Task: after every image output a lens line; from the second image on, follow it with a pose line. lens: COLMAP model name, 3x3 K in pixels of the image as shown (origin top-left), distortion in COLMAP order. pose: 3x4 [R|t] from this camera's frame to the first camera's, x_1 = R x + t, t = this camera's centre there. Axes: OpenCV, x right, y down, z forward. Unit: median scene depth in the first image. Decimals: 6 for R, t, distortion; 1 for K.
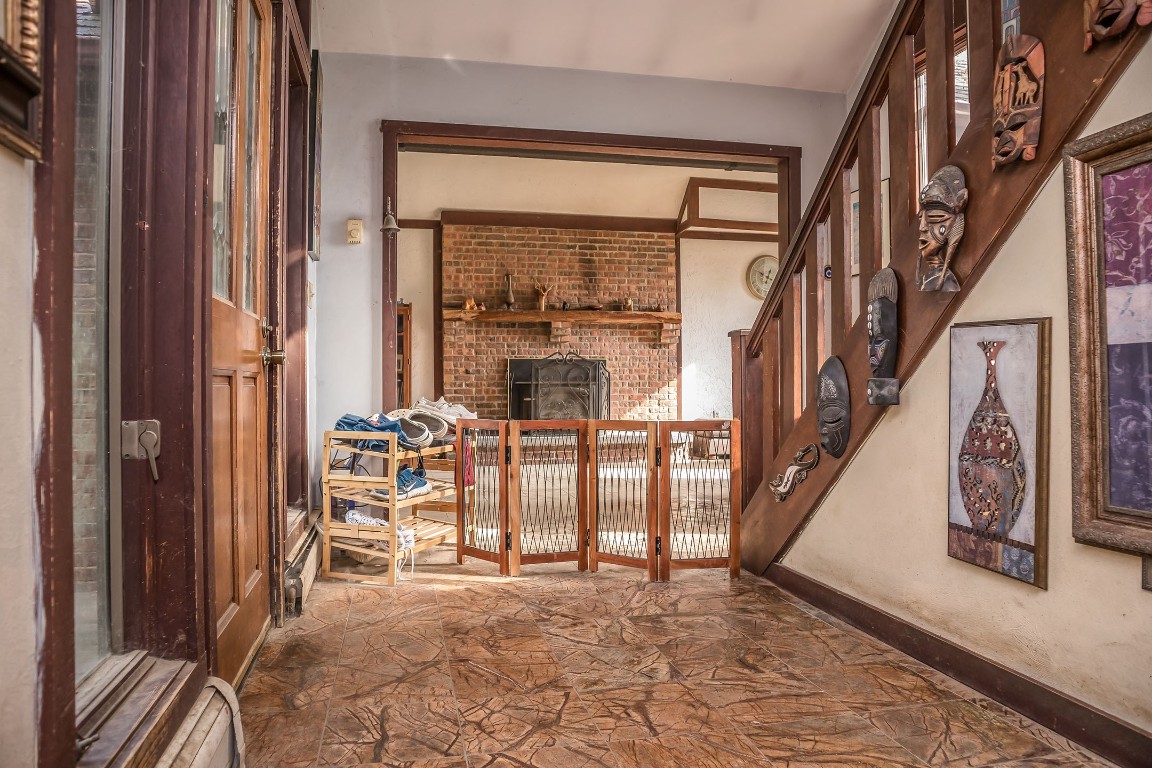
lens RADIAL K [[791.3, 0, 575.0], [0, 791.3, 381.7], [0, 0, 1]] dist [-0.086856, 0.011755]
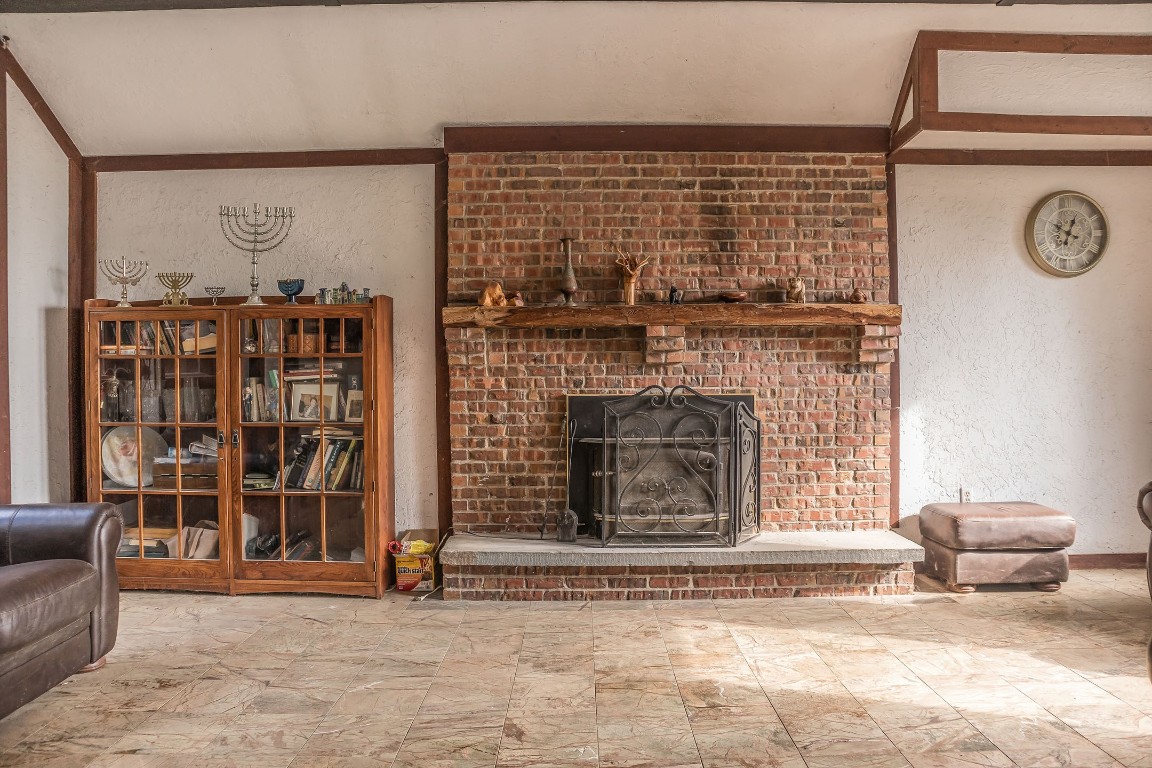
lens RADIAL K [[791.3, 0, 574.1], [0, 791.3, 386.6], [0, 0, 1]] dist [-0.086856, 0.011755]
pose [[0.977180, -0.000263, -0.212412, 0.034766], [0.002545, 0.999942, 0.010470, -0.040234], [0.212396, -0.010772, 0.977124, 0.468030]]
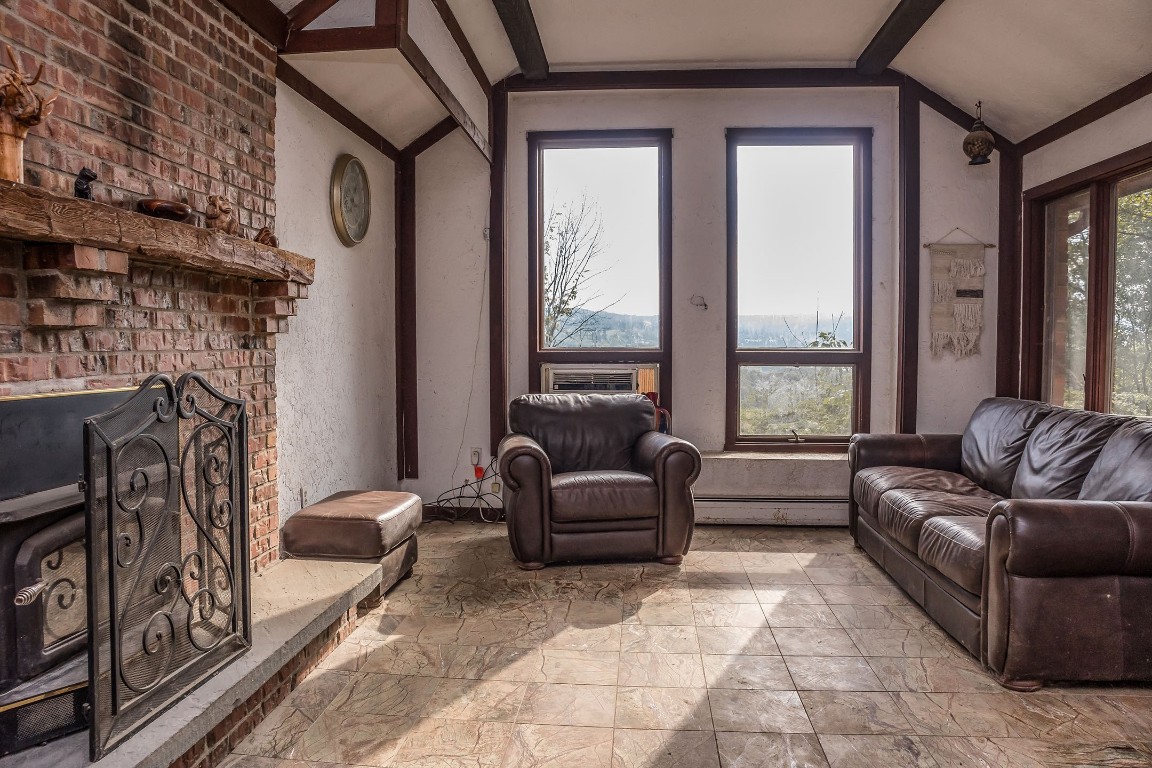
lens RADIAL K [[791.3, 0, 577.0], [0, 791.3, 381.7], [0, 0, 1]] dist [-0.086856, 0.011755]
pose [[0.285940, -0.037800, 0.957502, -0.206520], [-0.006126, 0.999129, 0.041273, -0.044019], [-0.958228, -0.017668, 0.285460, 0.779919]]
